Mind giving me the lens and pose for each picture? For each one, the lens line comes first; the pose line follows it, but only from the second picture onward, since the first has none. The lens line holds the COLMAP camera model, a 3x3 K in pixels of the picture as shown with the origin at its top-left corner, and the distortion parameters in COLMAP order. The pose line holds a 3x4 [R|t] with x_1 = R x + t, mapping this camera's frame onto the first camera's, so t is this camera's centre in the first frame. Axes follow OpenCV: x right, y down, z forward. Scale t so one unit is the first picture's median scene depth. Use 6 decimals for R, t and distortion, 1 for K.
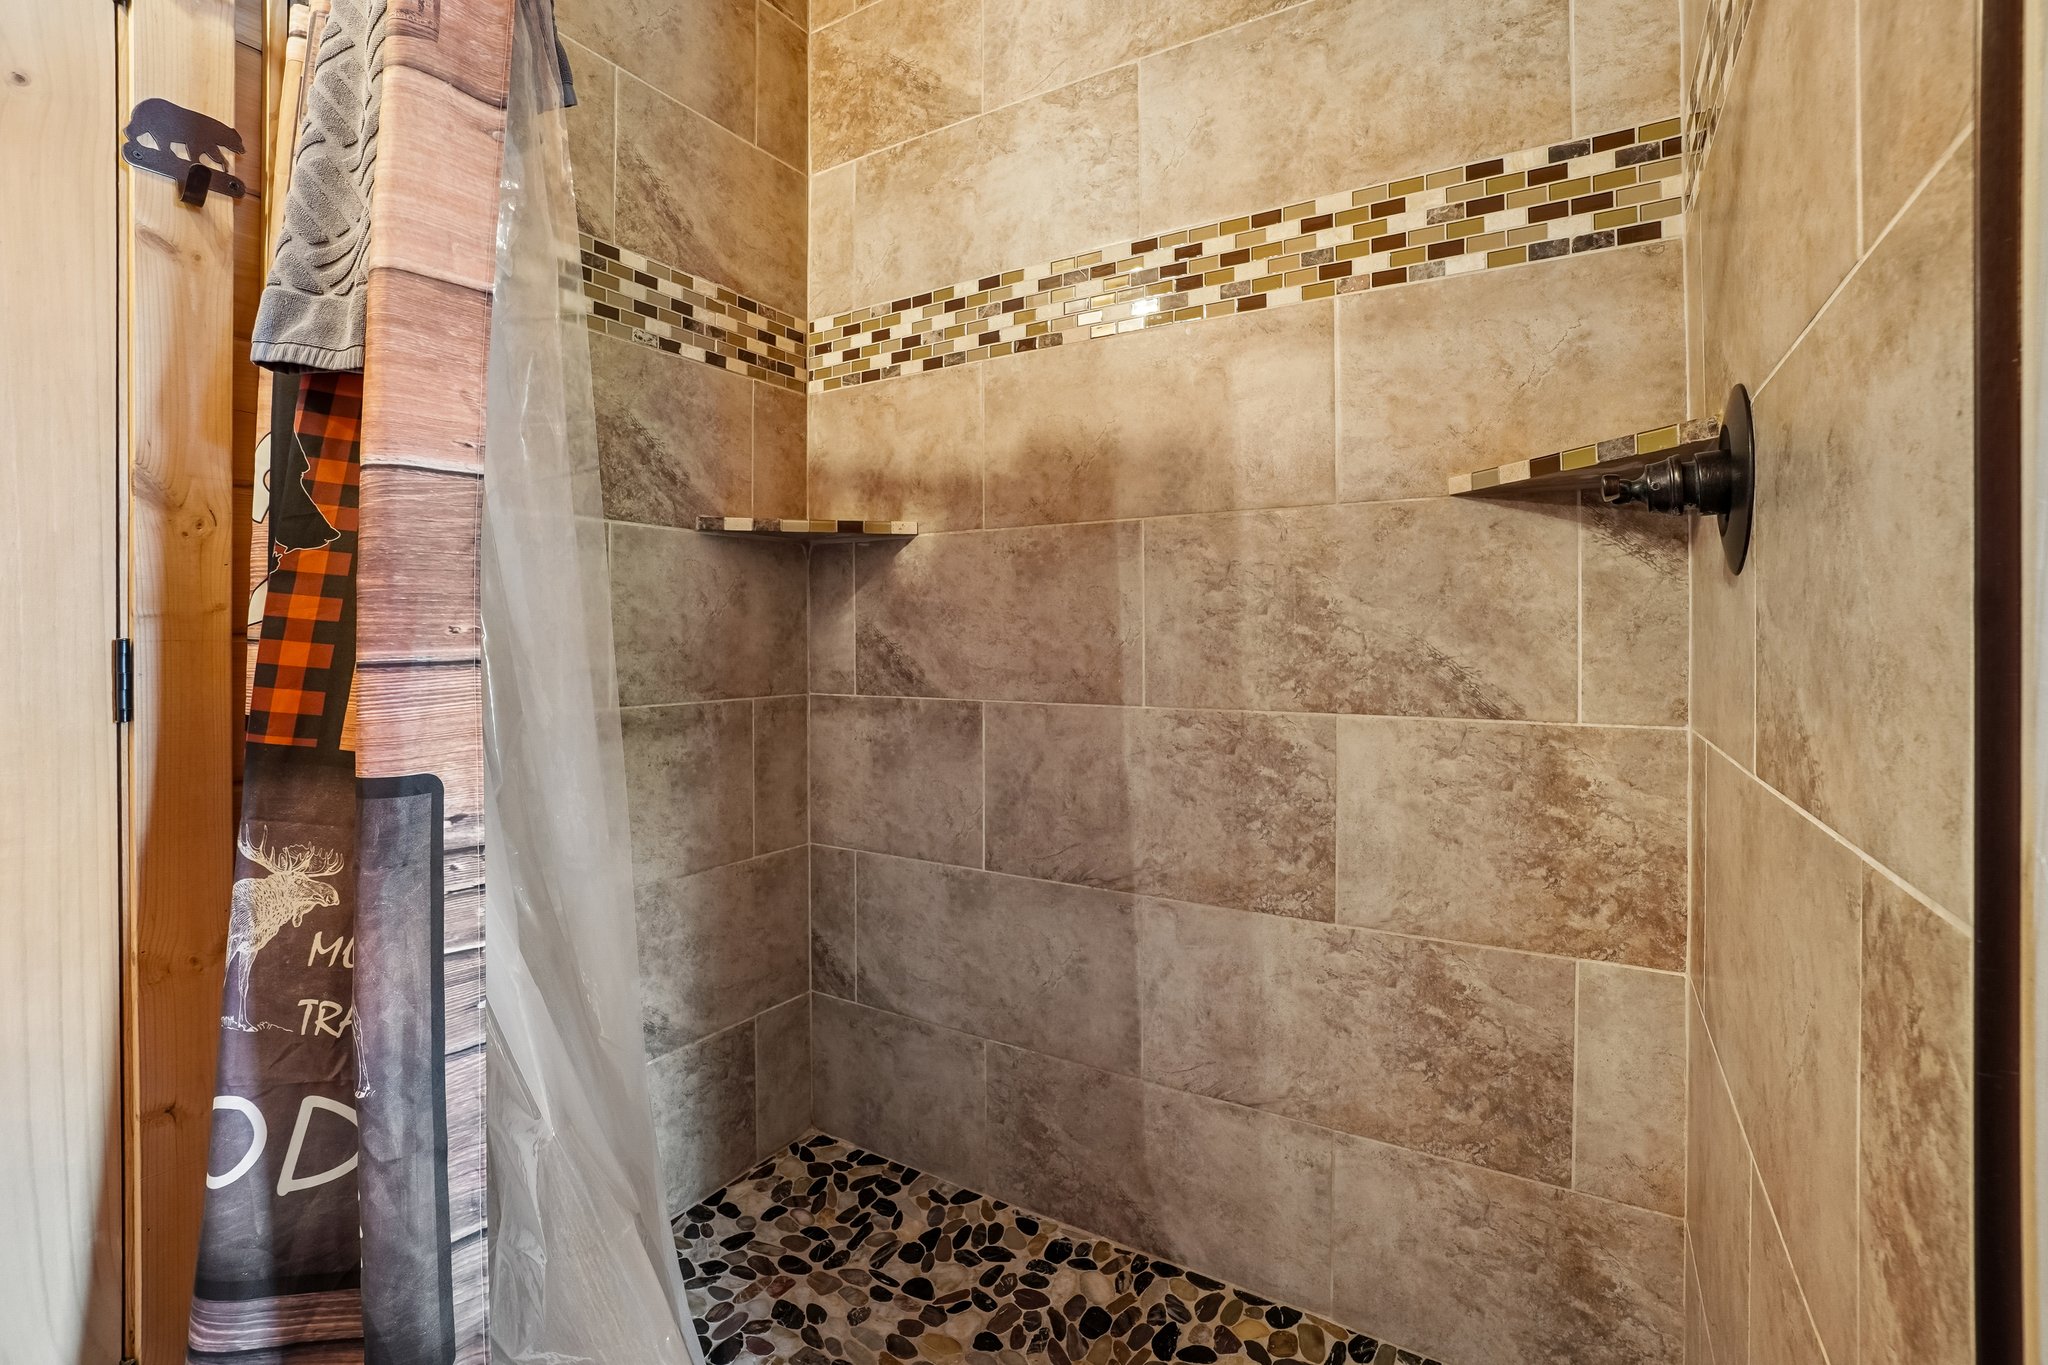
lens RADIAL K [[915.4, 0, 1005.3], [0, 915.4, 648.0], [0, 0, 1]] dist [-0.019075, 0.001368]
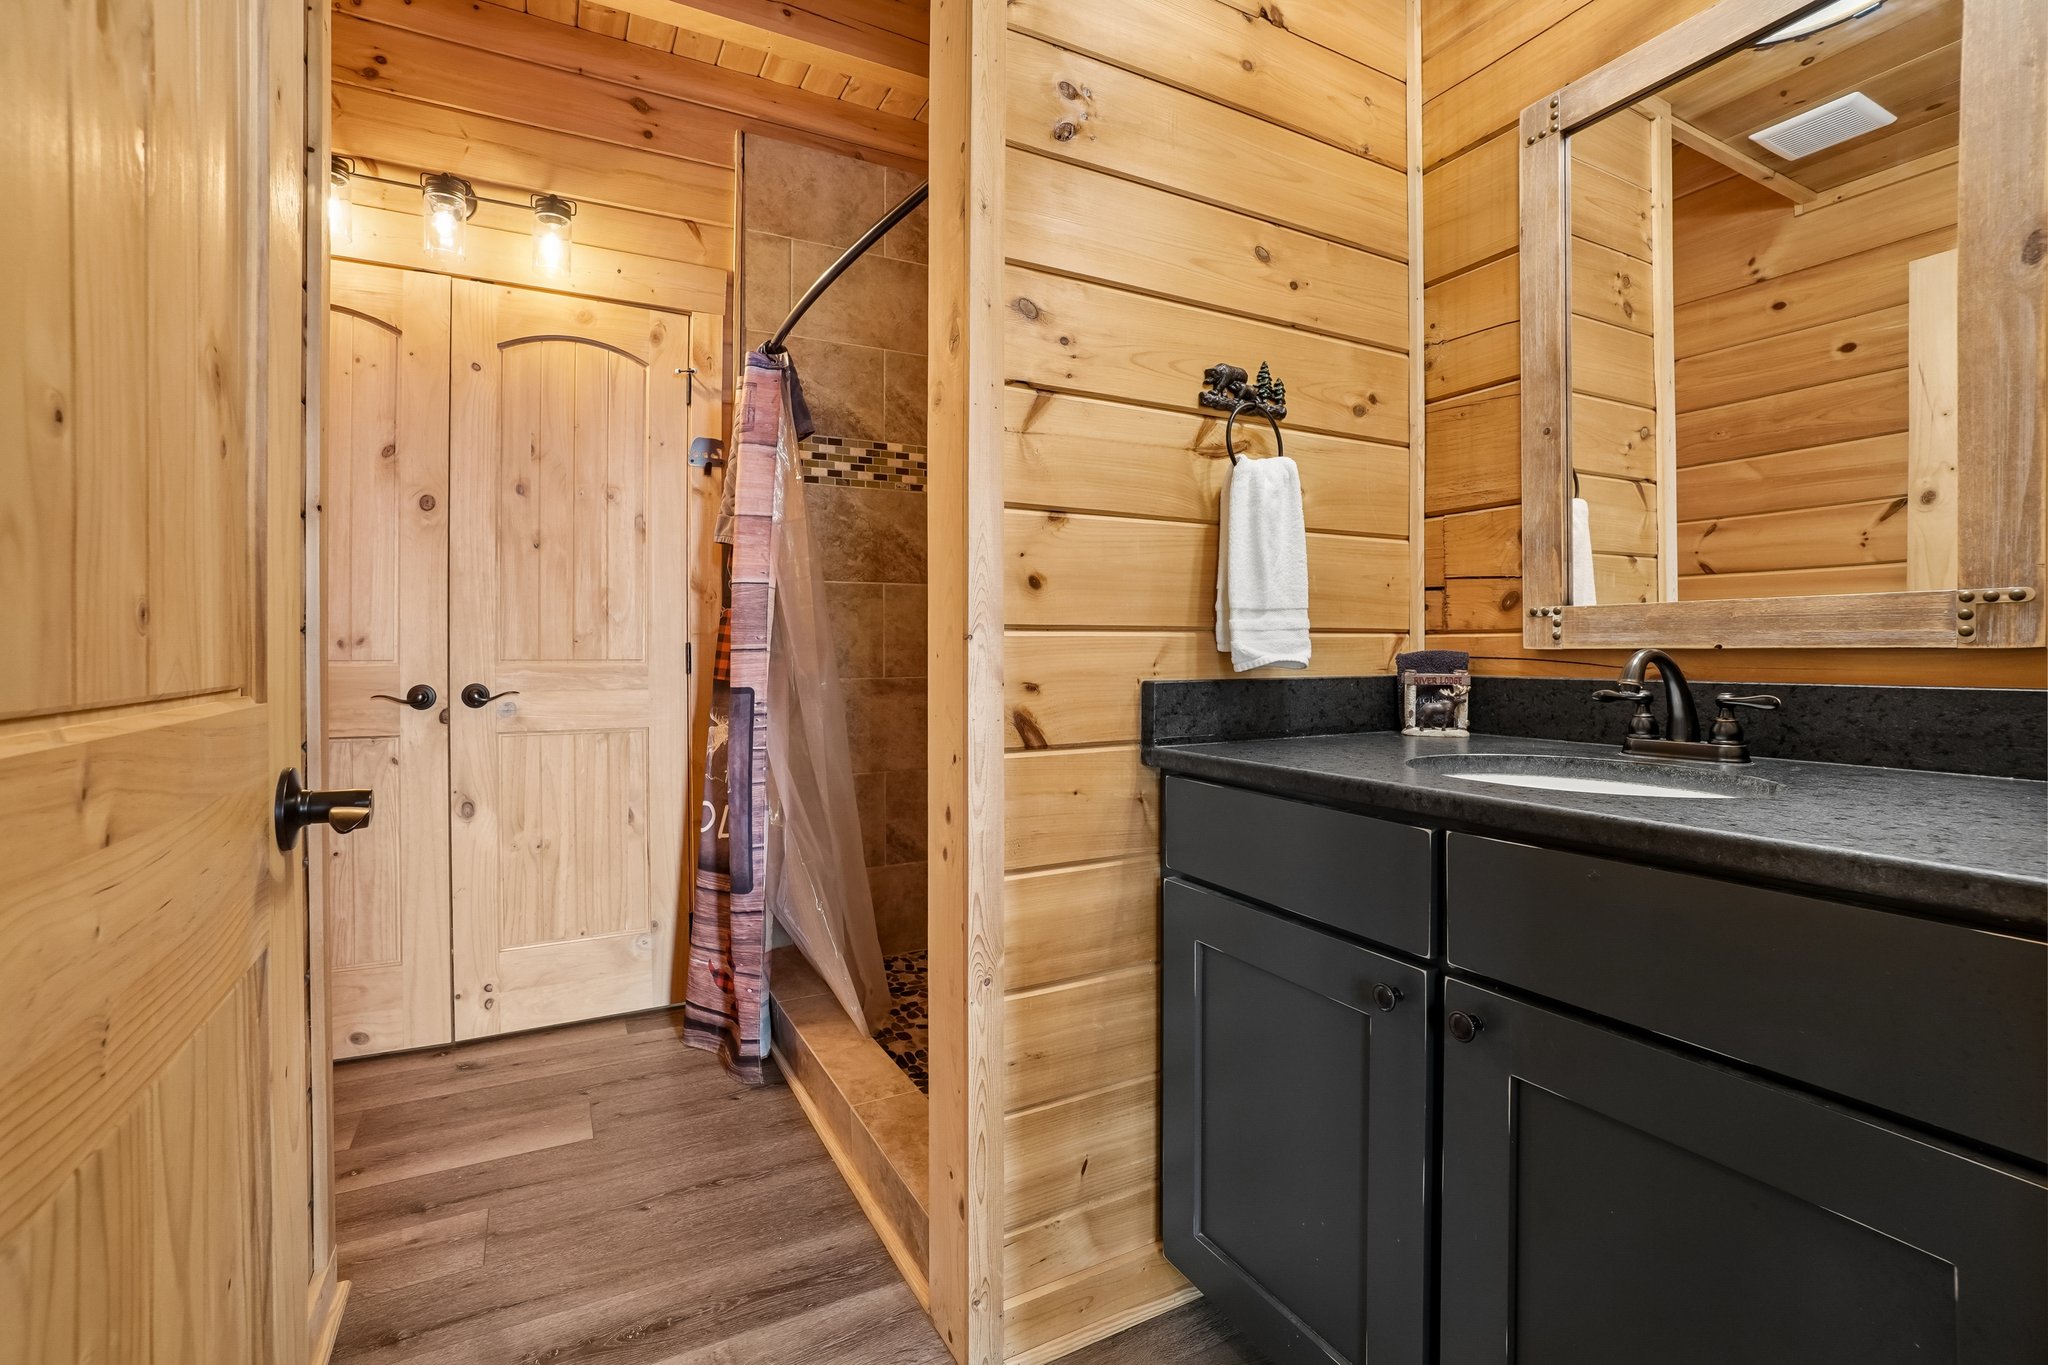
lens RADIAL K [[915.4, 0, 1019.9], [0, 915.4, 663.3], [0, 0, 1]] dist [-0.019075, 0.001368]
pose [[0.869049, 0.003849, -0.494711, 1.425019], [-0.001128, 0.999983, 0.005798, 0.039369], [0.494725, -0.004480, 0.869038, -1.017729]]
